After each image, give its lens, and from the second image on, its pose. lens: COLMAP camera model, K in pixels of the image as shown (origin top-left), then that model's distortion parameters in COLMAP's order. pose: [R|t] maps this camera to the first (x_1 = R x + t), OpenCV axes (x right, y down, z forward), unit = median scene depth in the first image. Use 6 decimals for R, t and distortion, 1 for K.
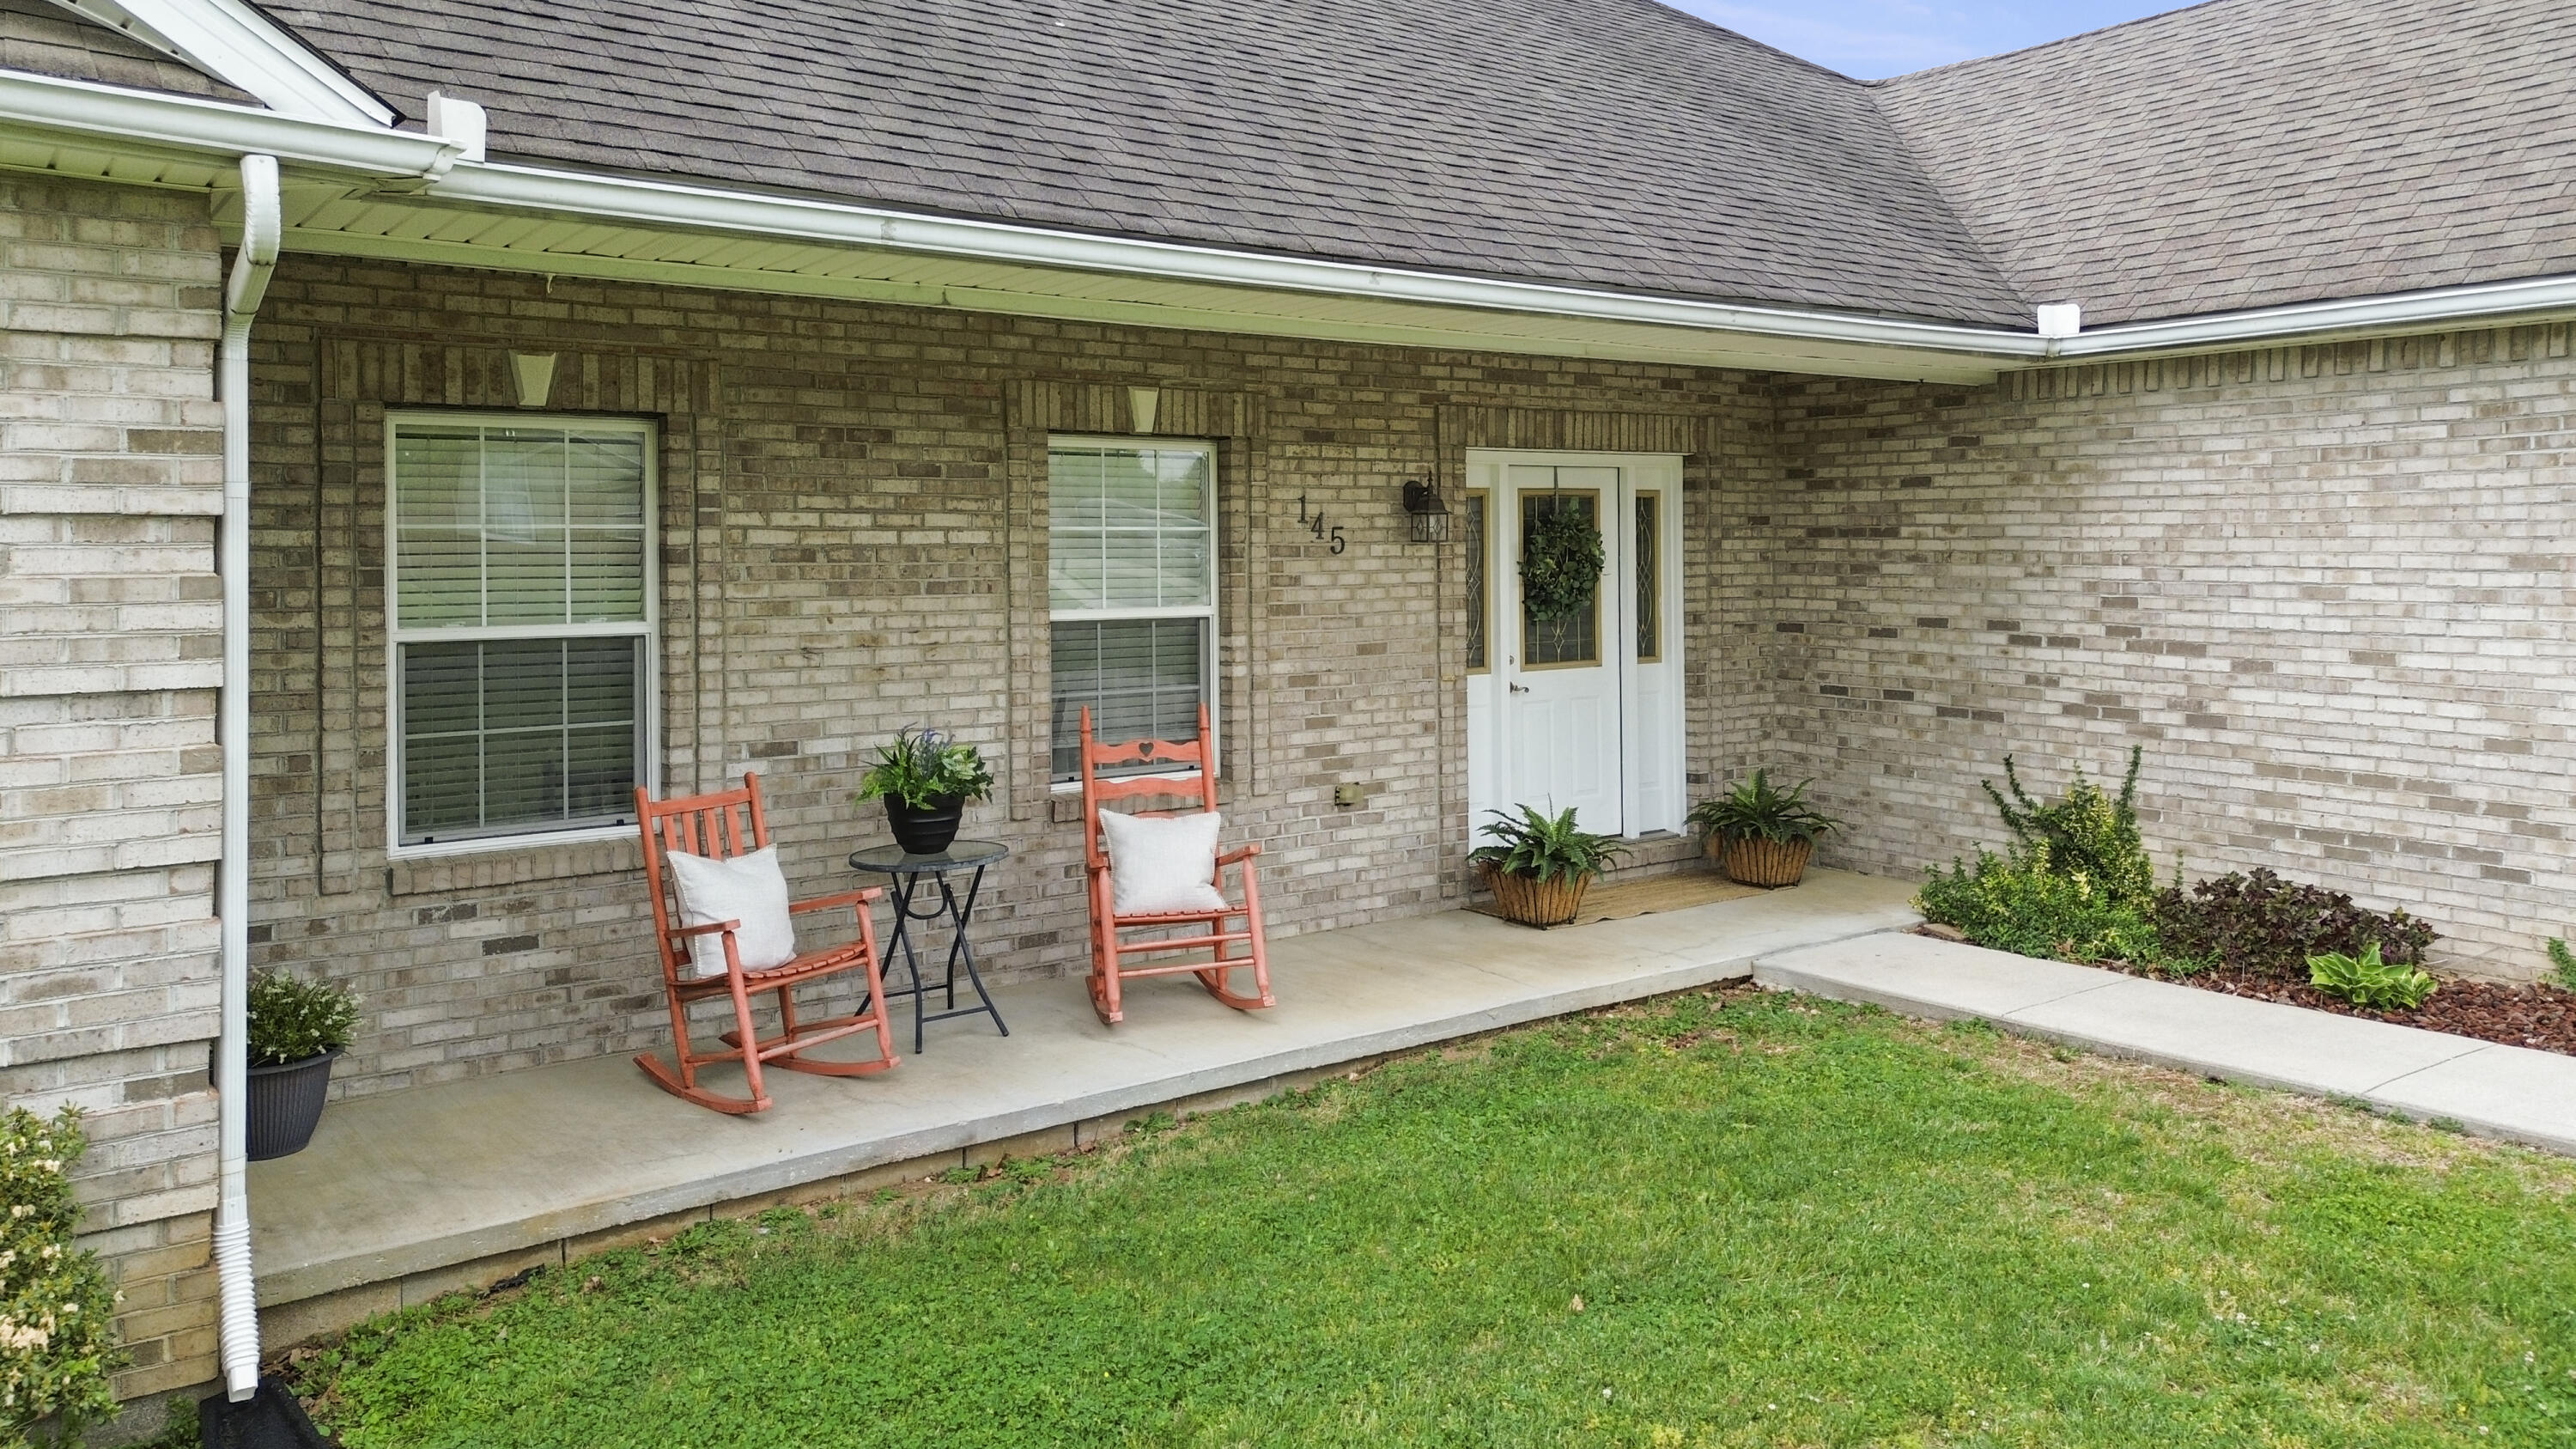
lens RADIAL K [[1842.7, 0, 1287.9], [0, 1842.7, 553.3], [0, 0, 1]] dist [0.010845, 0.000382]
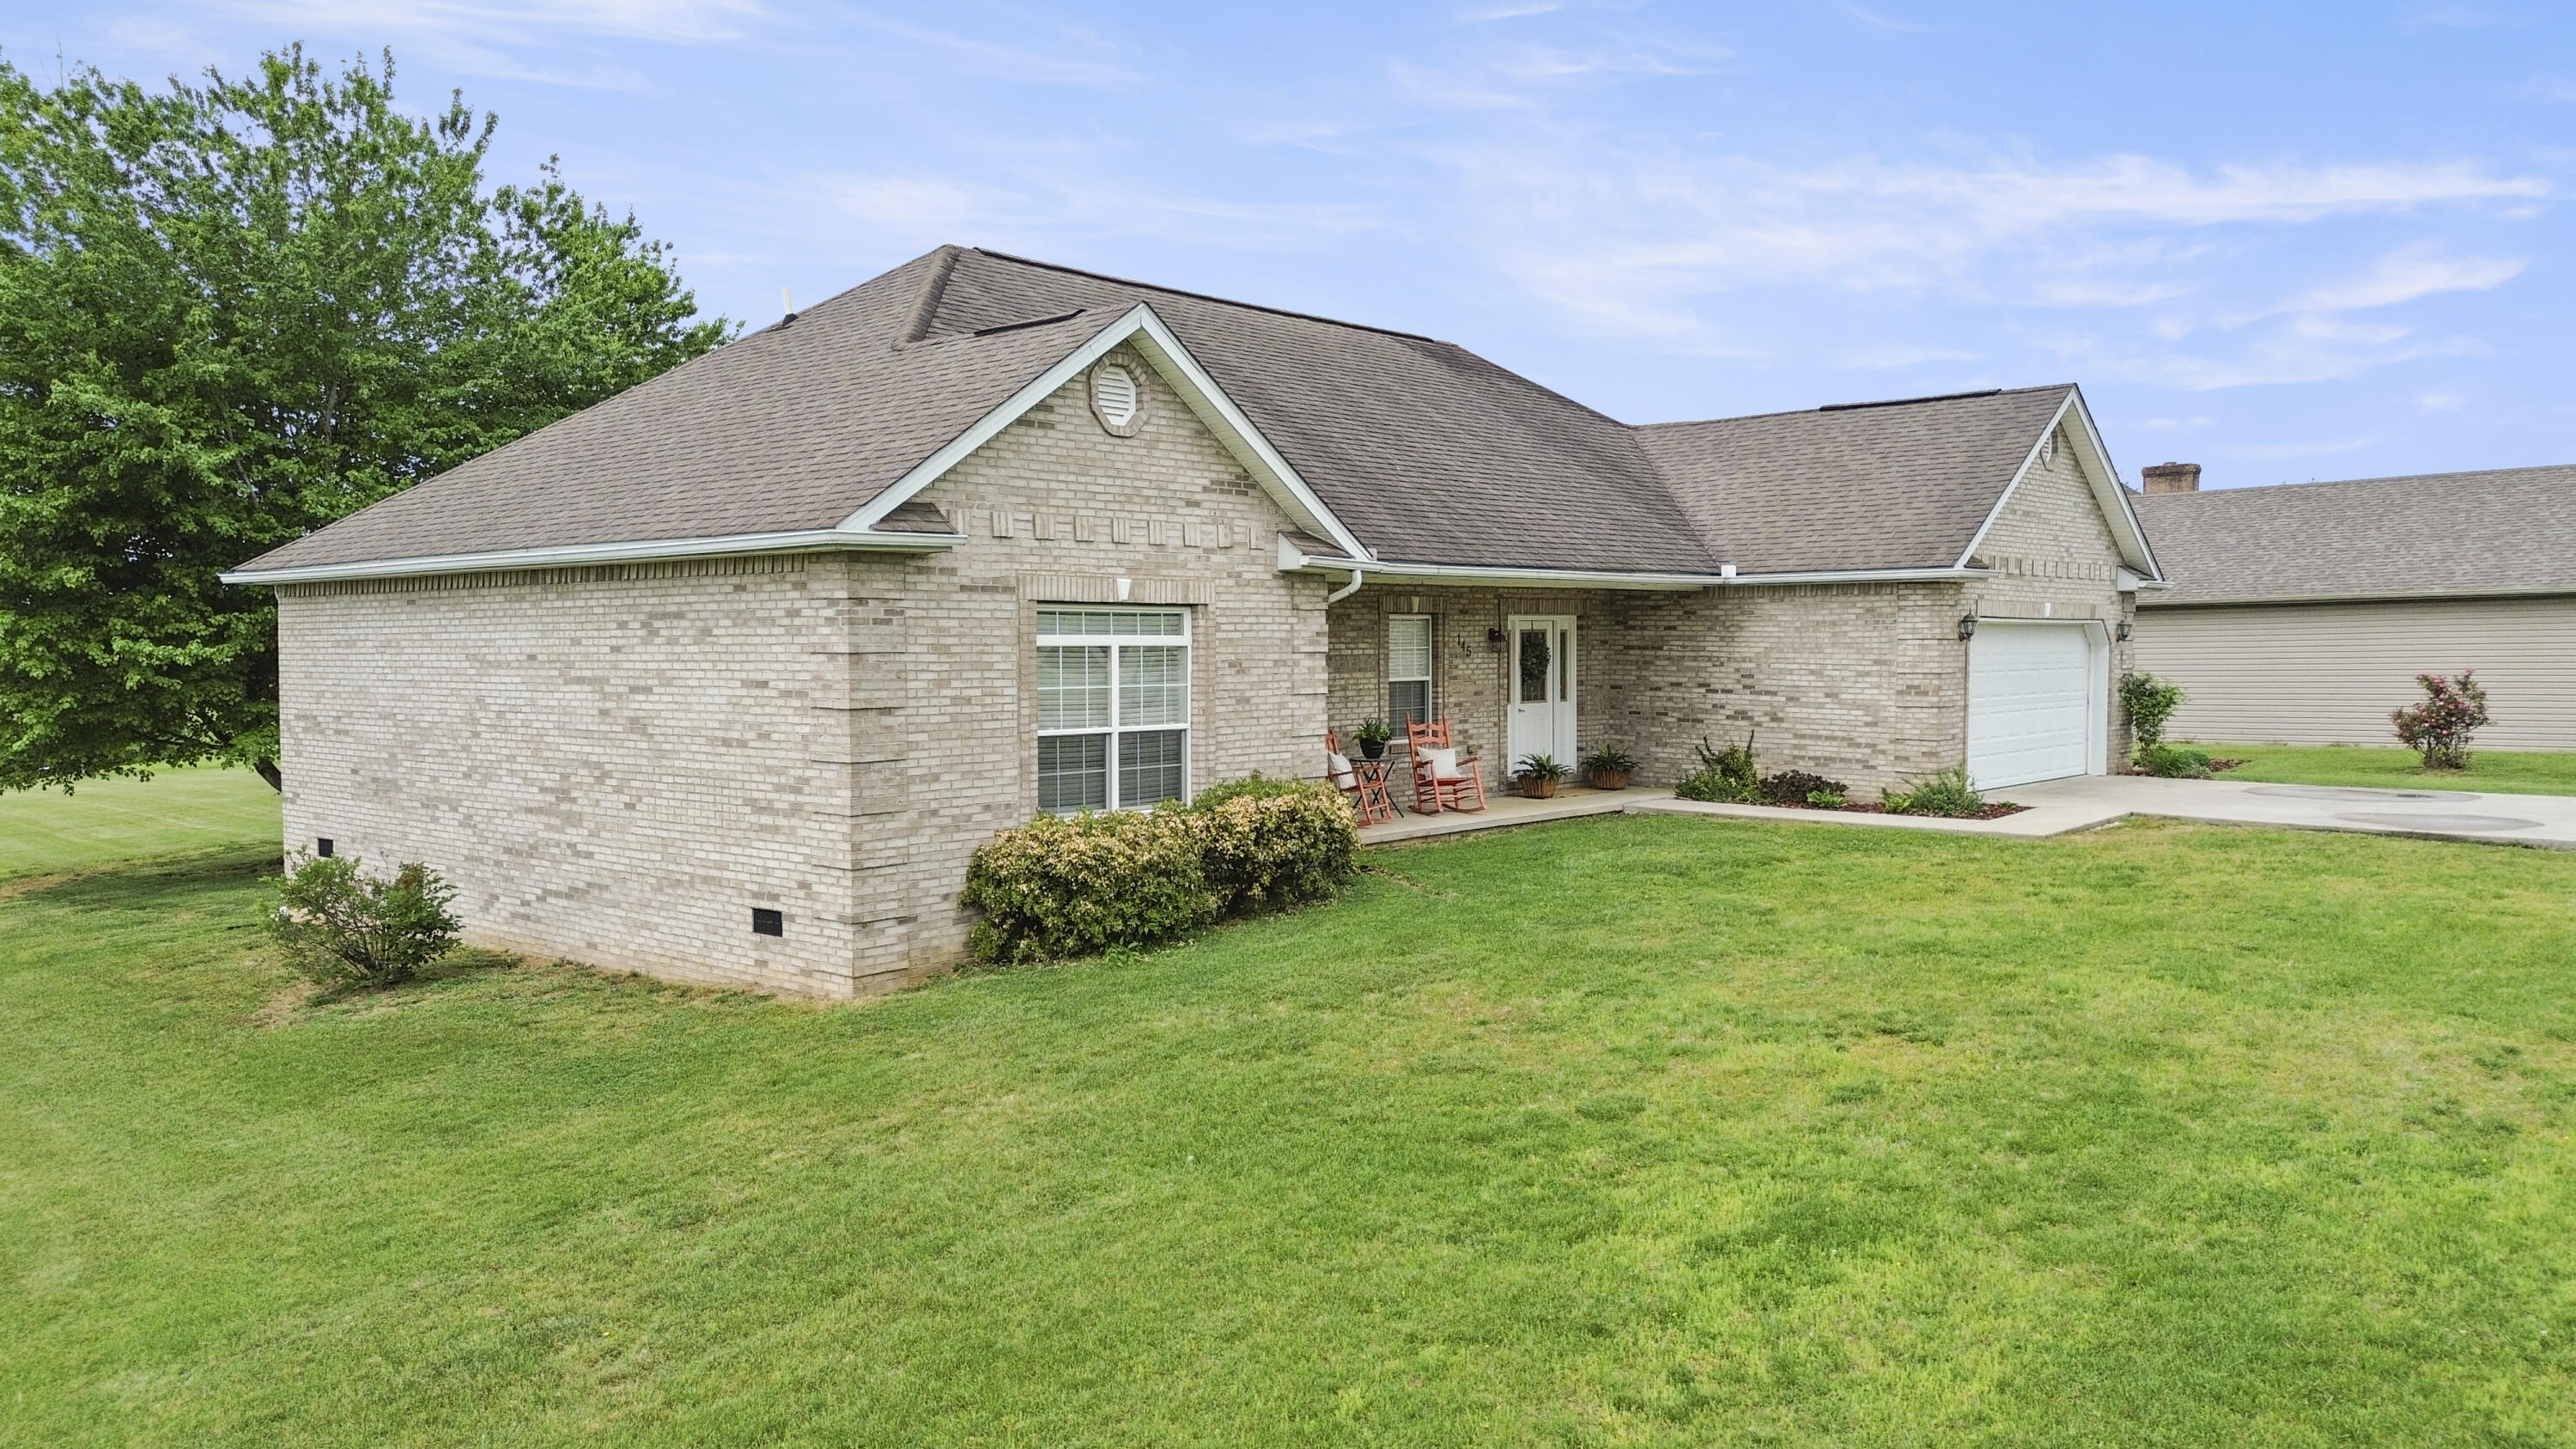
lens RADIAL K [[1831.8, 0, 1290.8], [0, 1831.8, 704.5], [0, 0, 1]] dist [0.074693, -0.076450]
pose [[0.979417, -0.000554, 0.201847, -0.726916], [-0.006928, 0.999315, 0.036358, -0.024312], [-0.201729, -0.037008, 0.978742, -1.458431]]
